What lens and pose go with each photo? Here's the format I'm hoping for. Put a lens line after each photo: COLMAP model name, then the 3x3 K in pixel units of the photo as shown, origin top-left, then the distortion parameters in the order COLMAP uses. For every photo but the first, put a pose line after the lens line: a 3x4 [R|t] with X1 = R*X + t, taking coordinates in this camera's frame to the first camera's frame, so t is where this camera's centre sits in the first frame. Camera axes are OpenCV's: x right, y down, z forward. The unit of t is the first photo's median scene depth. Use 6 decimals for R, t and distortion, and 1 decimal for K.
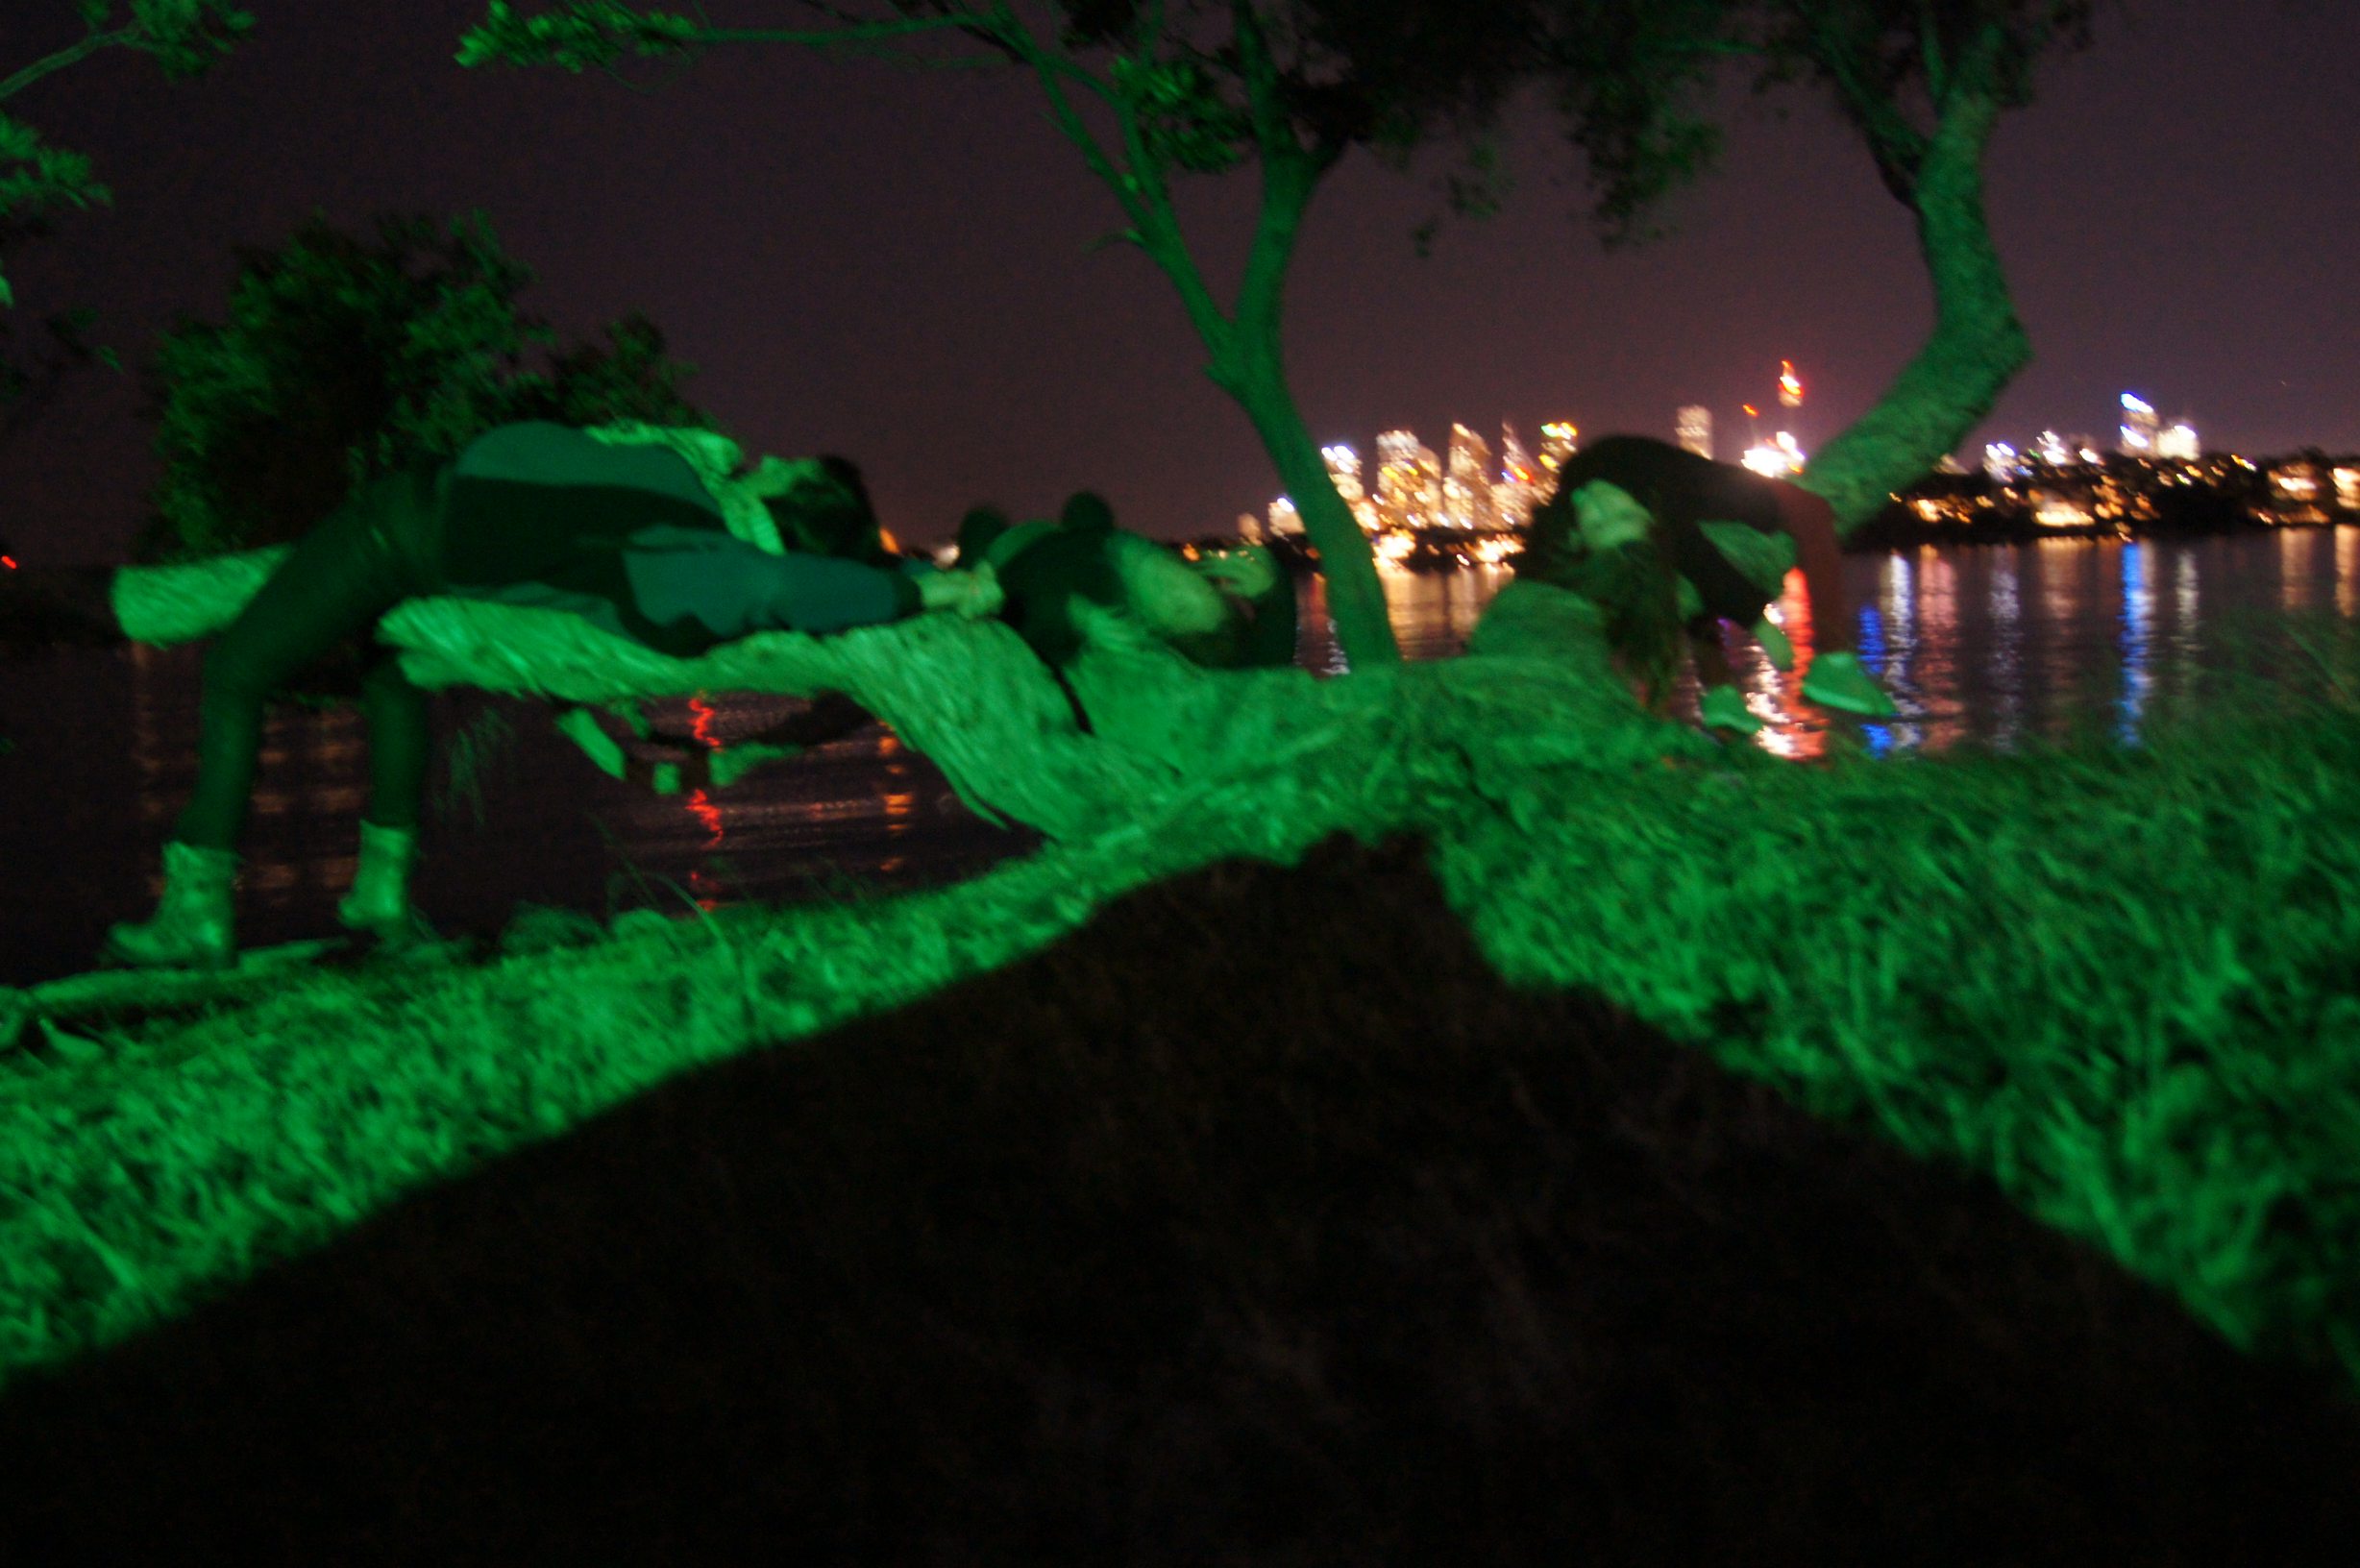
lens RADIAL K [[2472.6, 0, 1128.1], [0, 2472.6, 795.2], [0, 0, 1]] dist [-0.057014, 0.000000]
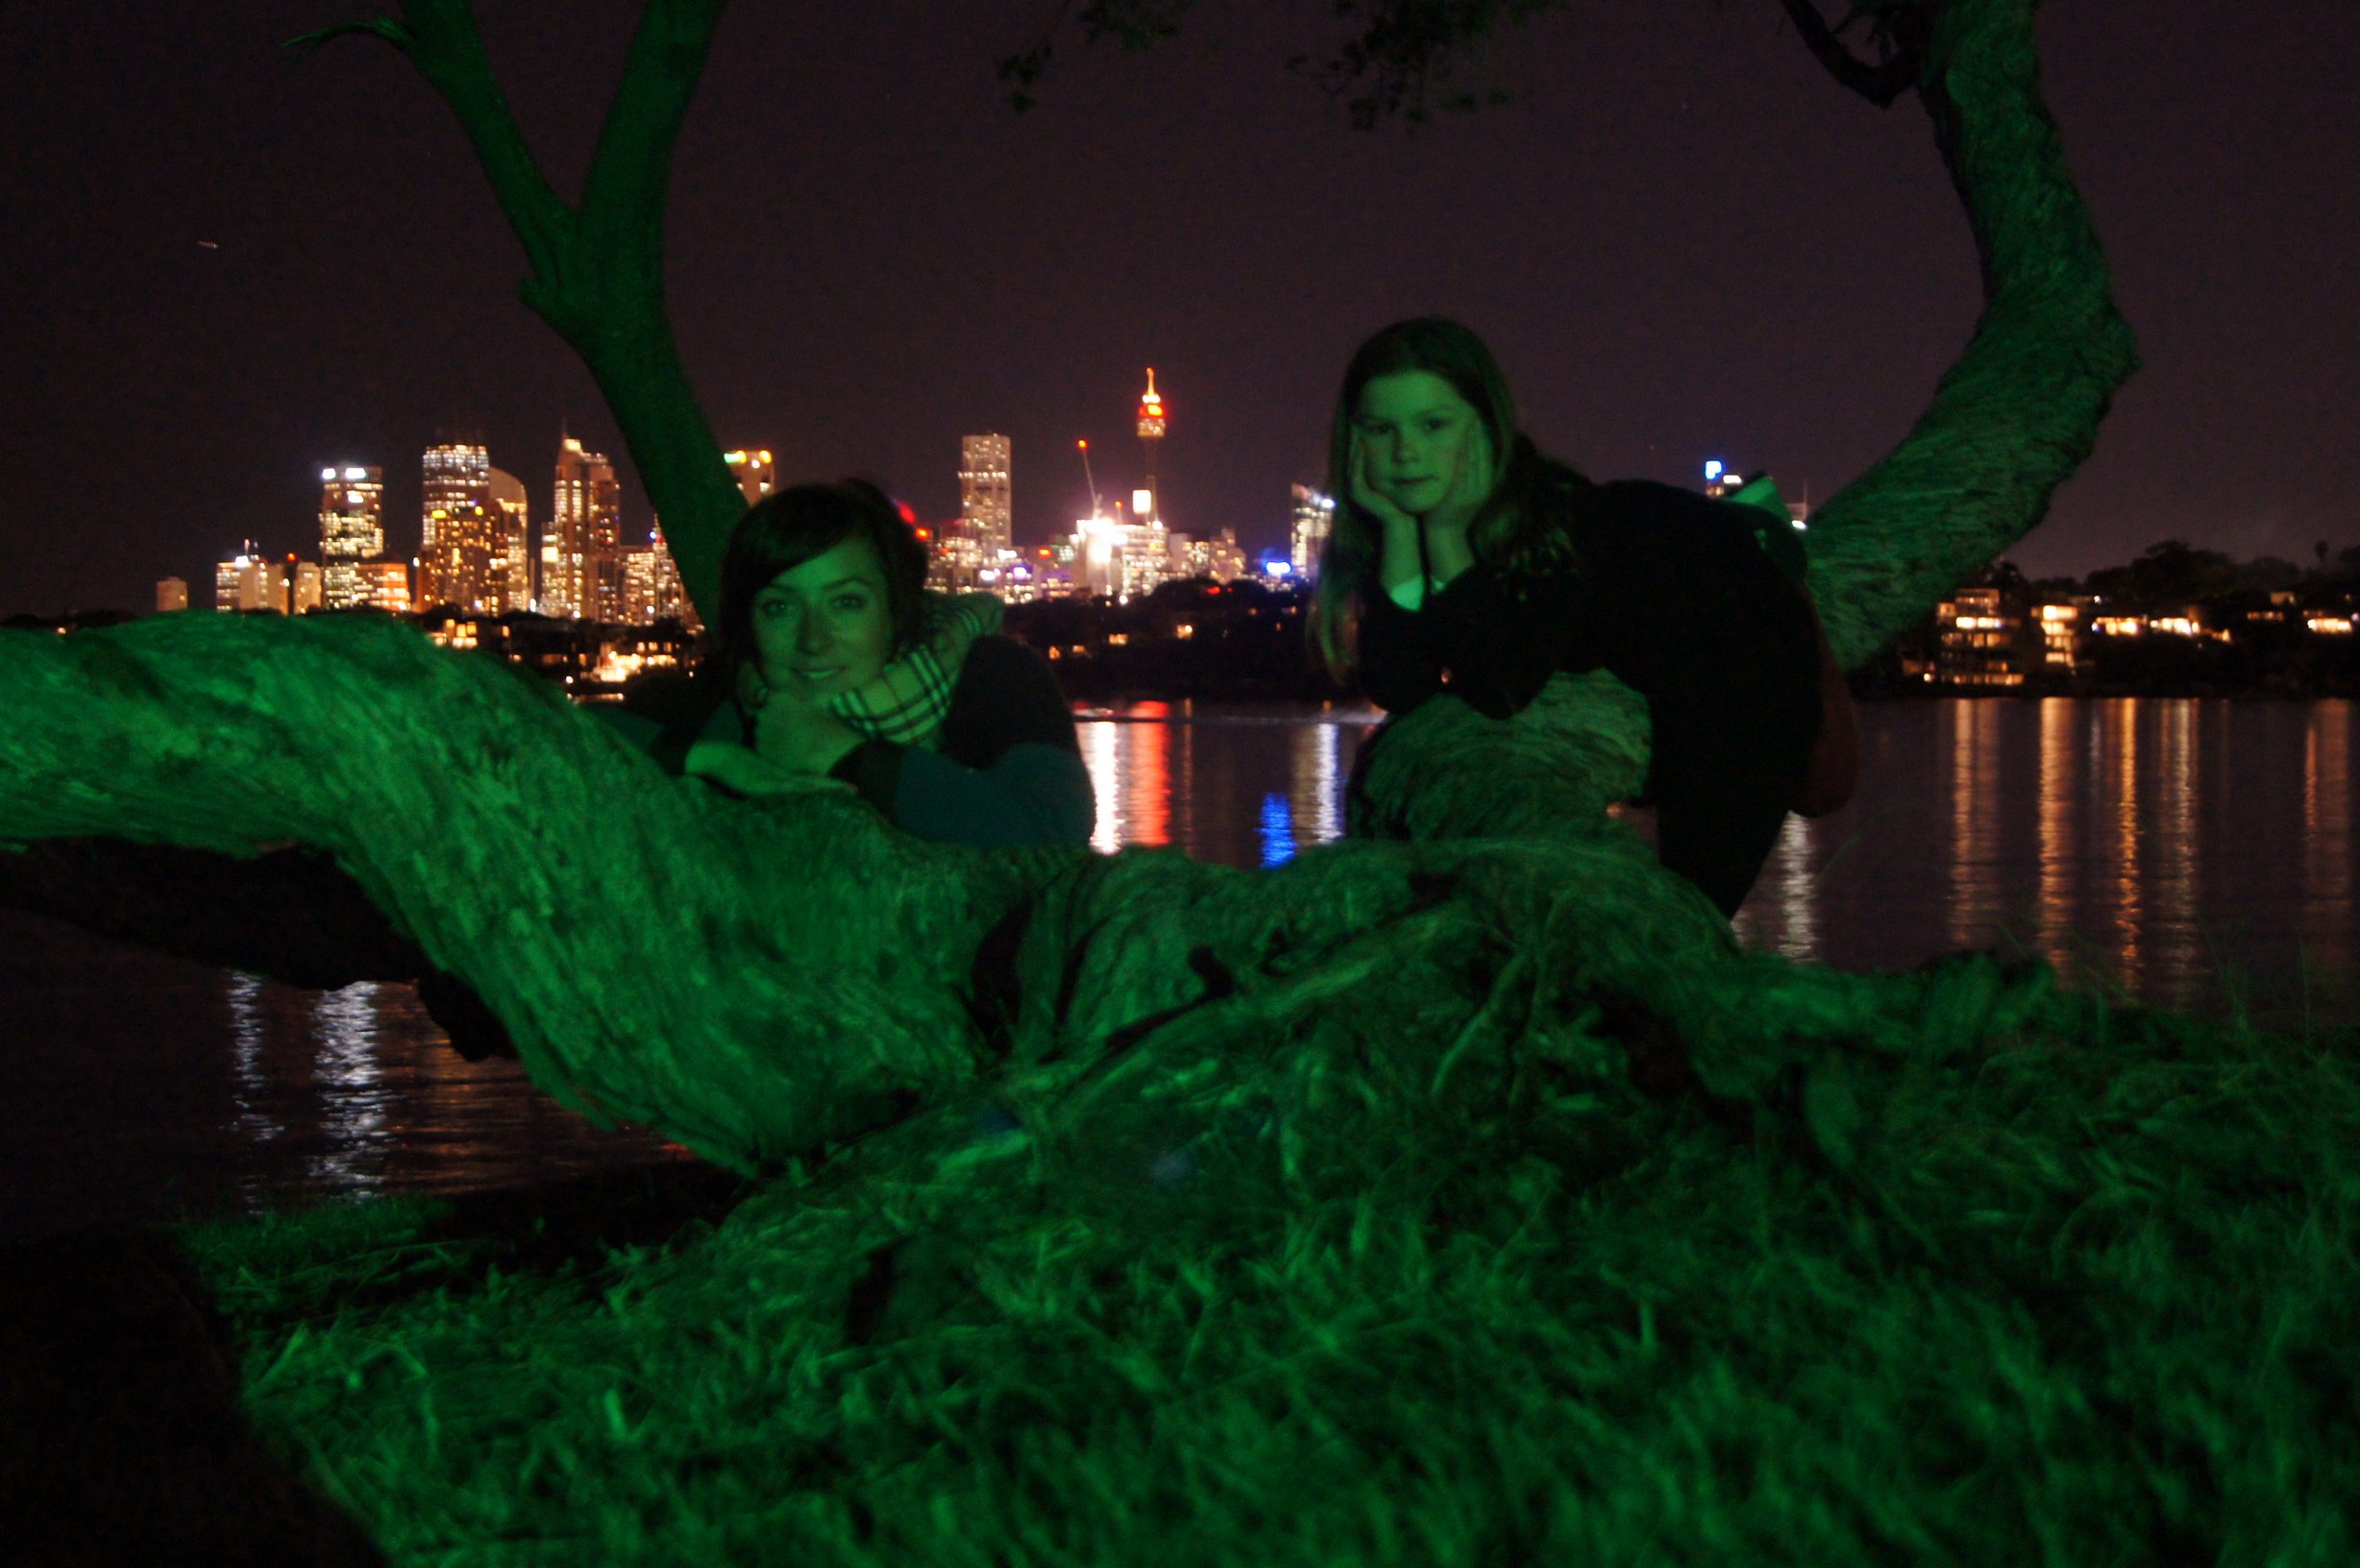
lens RADIAL K [[4479.2, 0, 1088.1], [0, 4479.2, 811.1], [0, 0, 1]] dist [-0.000925, 0.000000]
pose [[0.962198, 0.046147, 0.268413, -0.197110], [-0.028300, 0.997146, -0.069987, 0.008821], [-0.270877, 0.059745, 0.960758, 0.078479]]
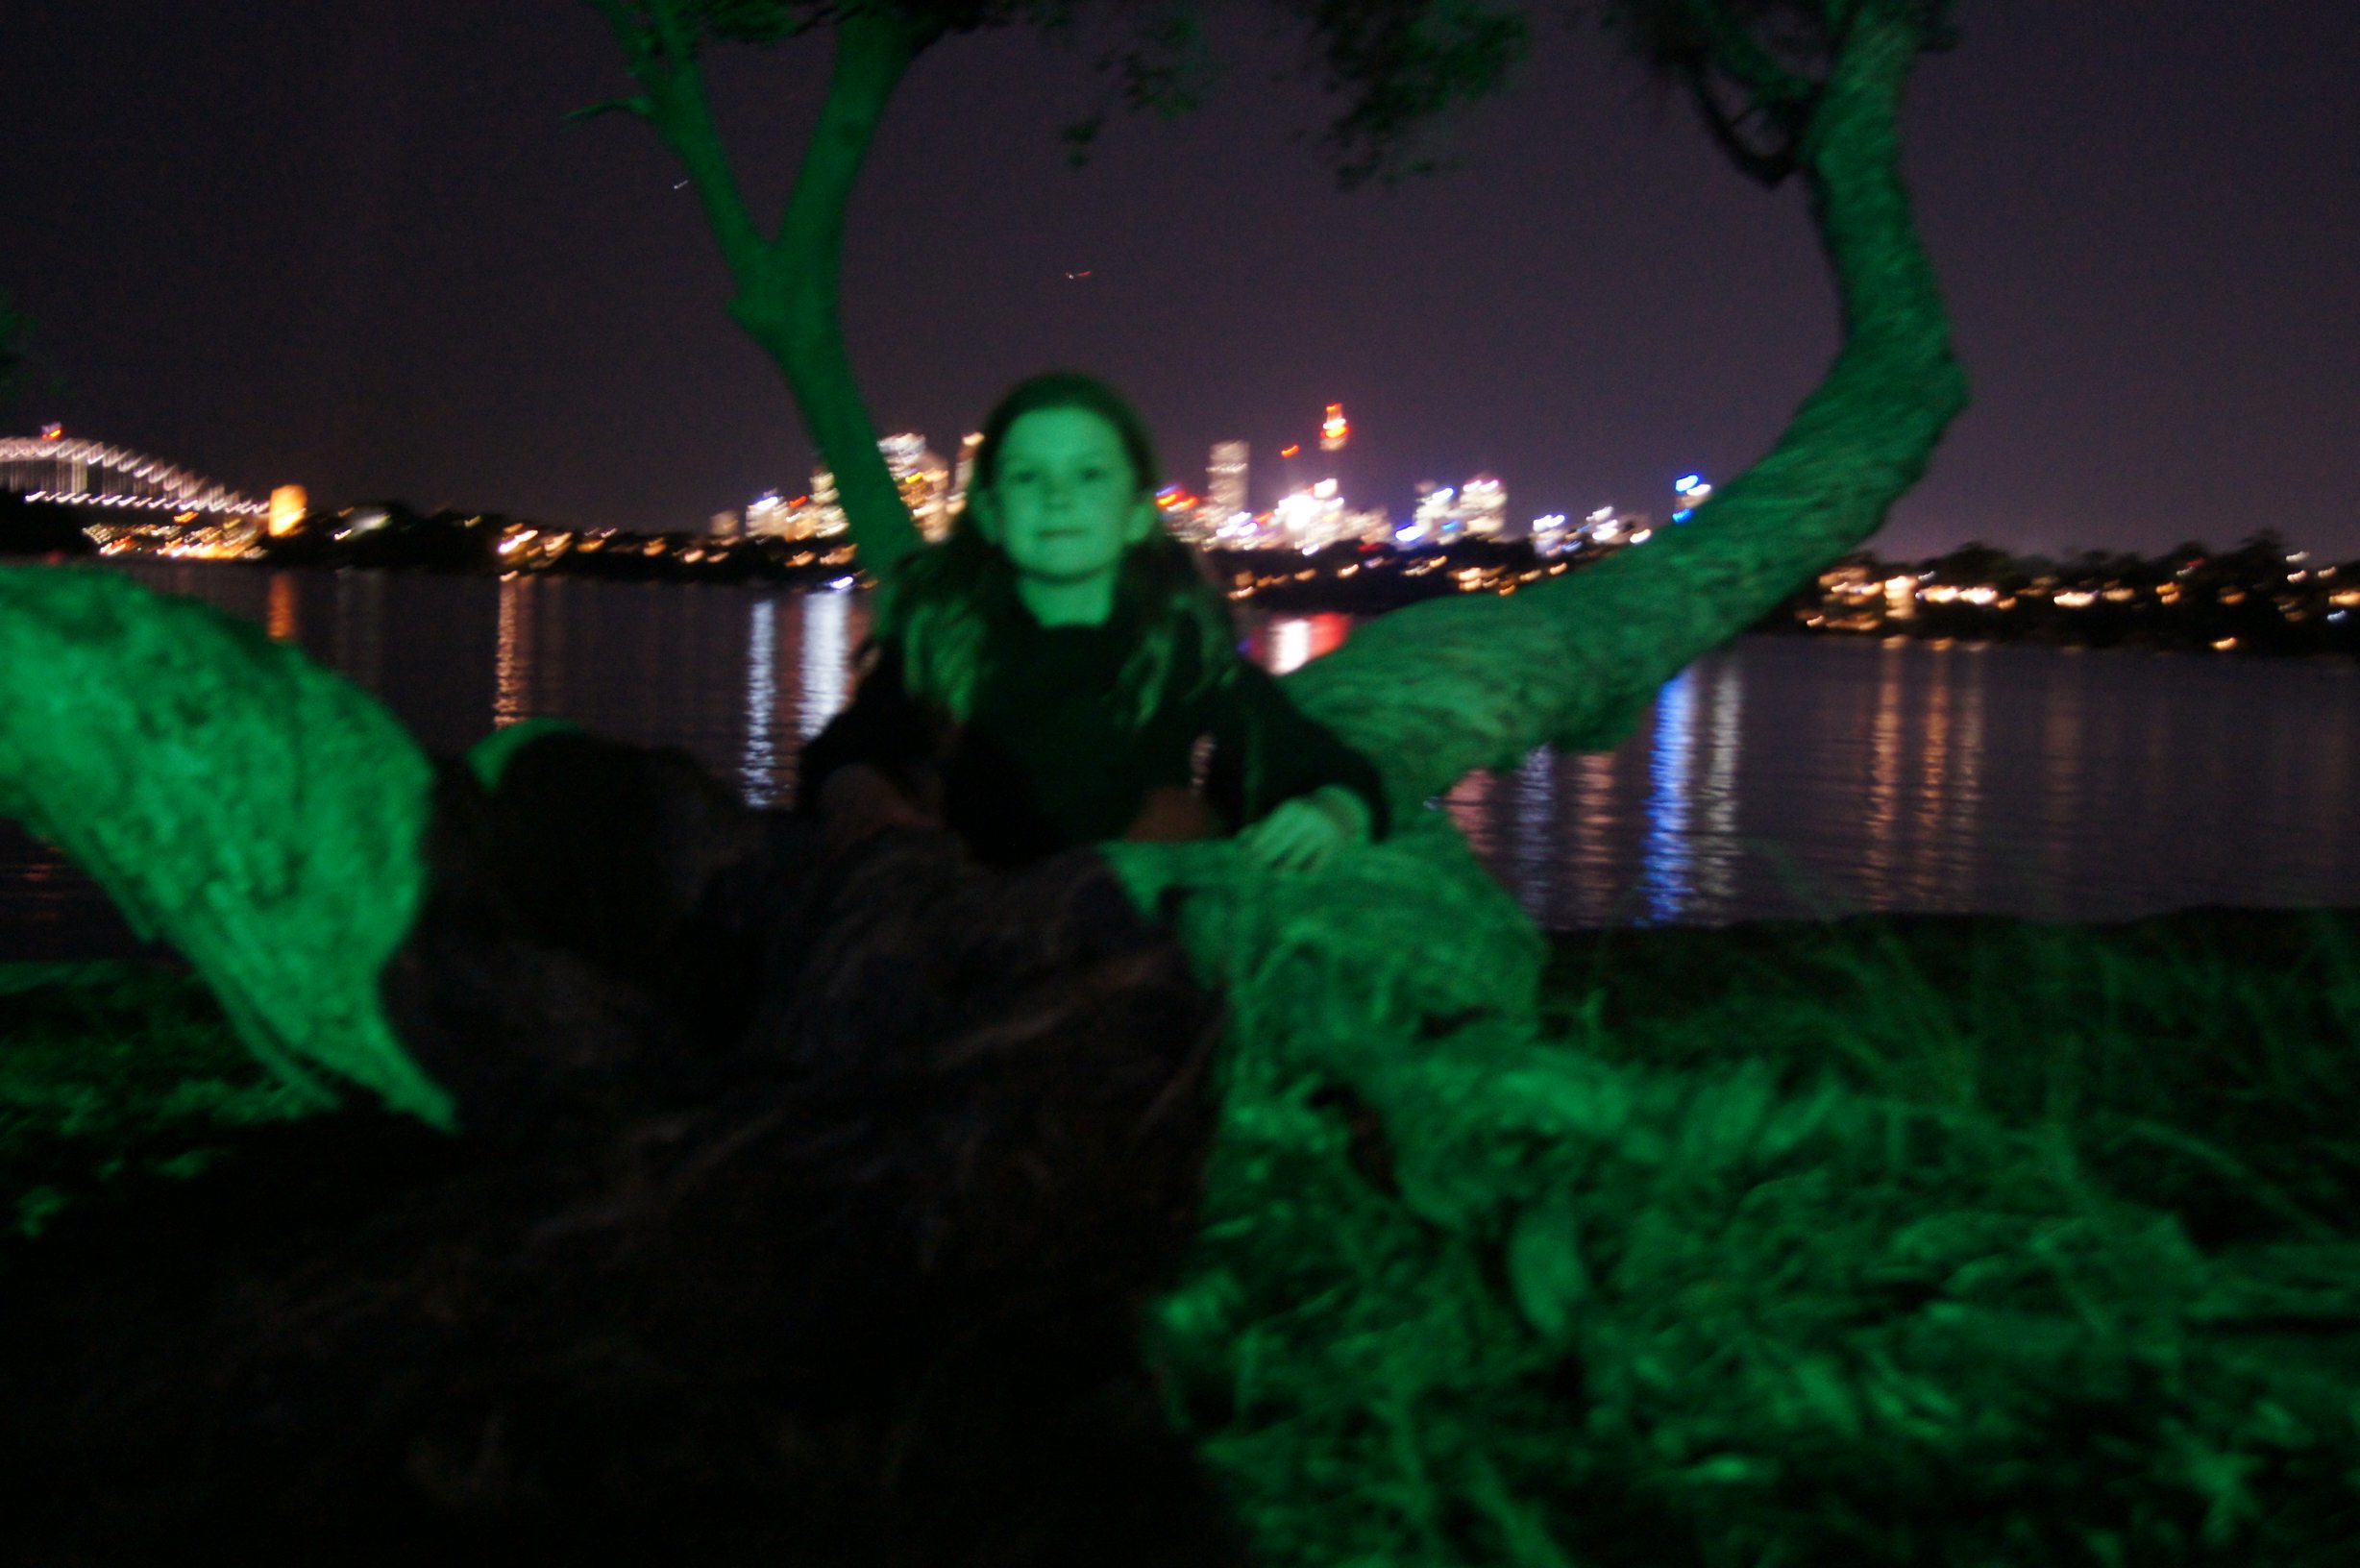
lens RADIAL K [[2679.4, 0, 1131.7], [0, 2679.4, 819.1], [0, 0, 1]] dist [-0.052143, 0.000000]
pose [[0.974733, 0.076539, 0.209851, -0.010575], [-0.075829, 0.997055, -0.011435, -0.048155], [-0.210108, -0.004767, 0.977667, 0.424394]]
